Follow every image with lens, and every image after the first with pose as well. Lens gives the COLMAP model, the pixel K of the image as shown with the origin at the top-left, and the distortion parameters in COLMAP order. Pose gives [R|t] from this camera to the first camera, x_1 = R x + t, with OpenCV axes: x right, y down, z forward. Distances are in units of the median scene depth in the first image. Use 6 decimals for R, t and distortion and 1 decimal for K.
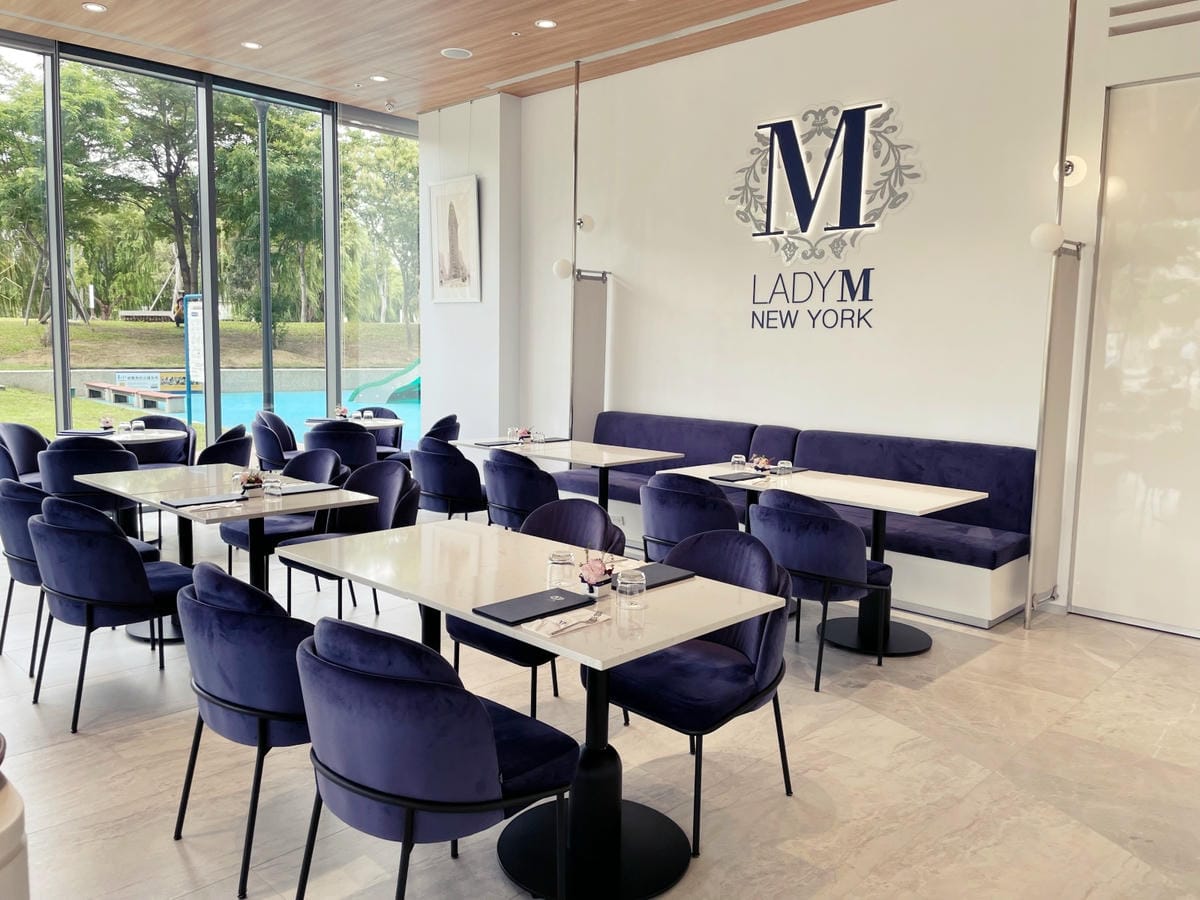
lens RADIAL K [[923.4, 0, 594.5], [0, 923.4, 448.5], [0, 0, 1]] dist [0.056249, -0.053061]
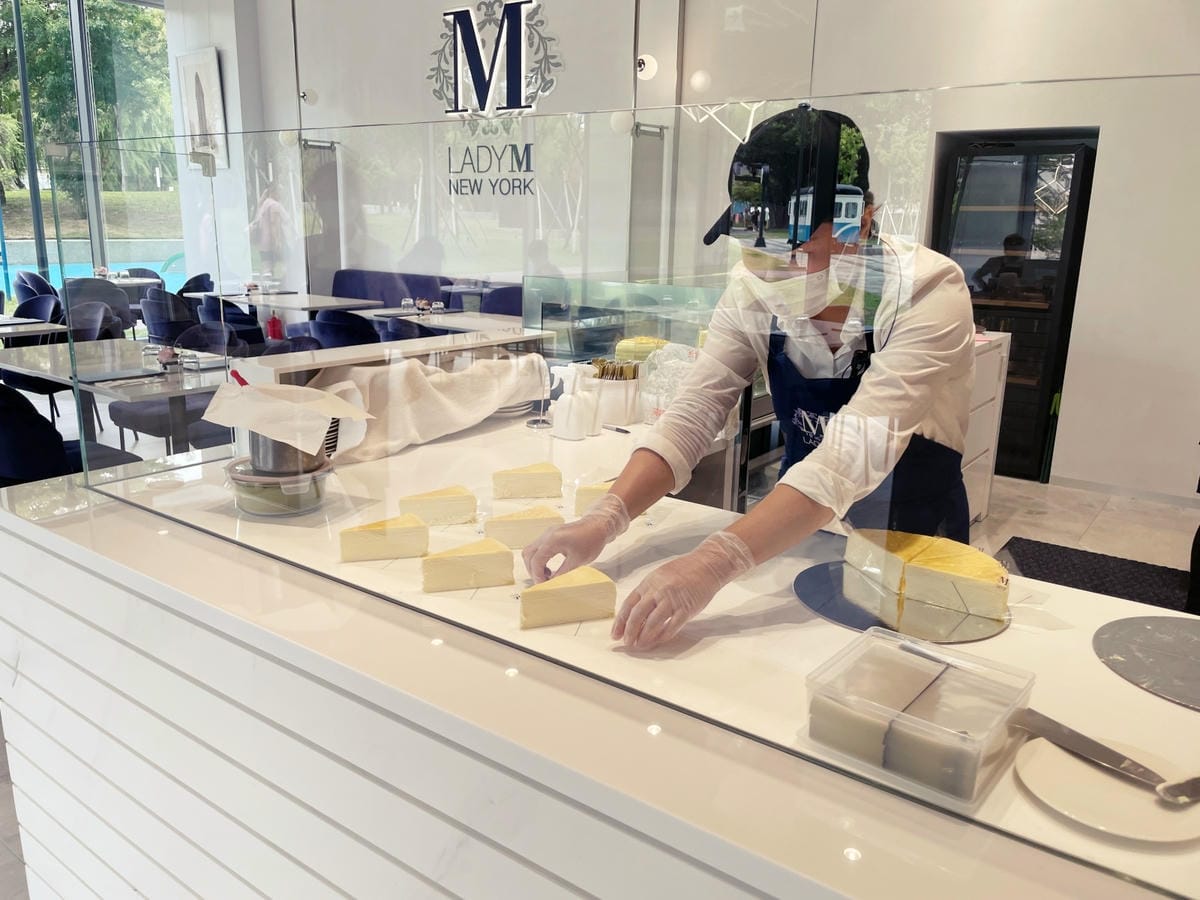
lens RADIAL K [[923.4, 0, 593.3], [0, 923.4, 448.4], [0, 0, 1]] dist [0.056249, -0.053061]
pose [[0.991603, -0.028111, 0.126230, 0.205406], [0.011672, 0.991559, 0.129134, 0.041749], [-0.128795, -0.126576, 0.983560, -0.235682]]
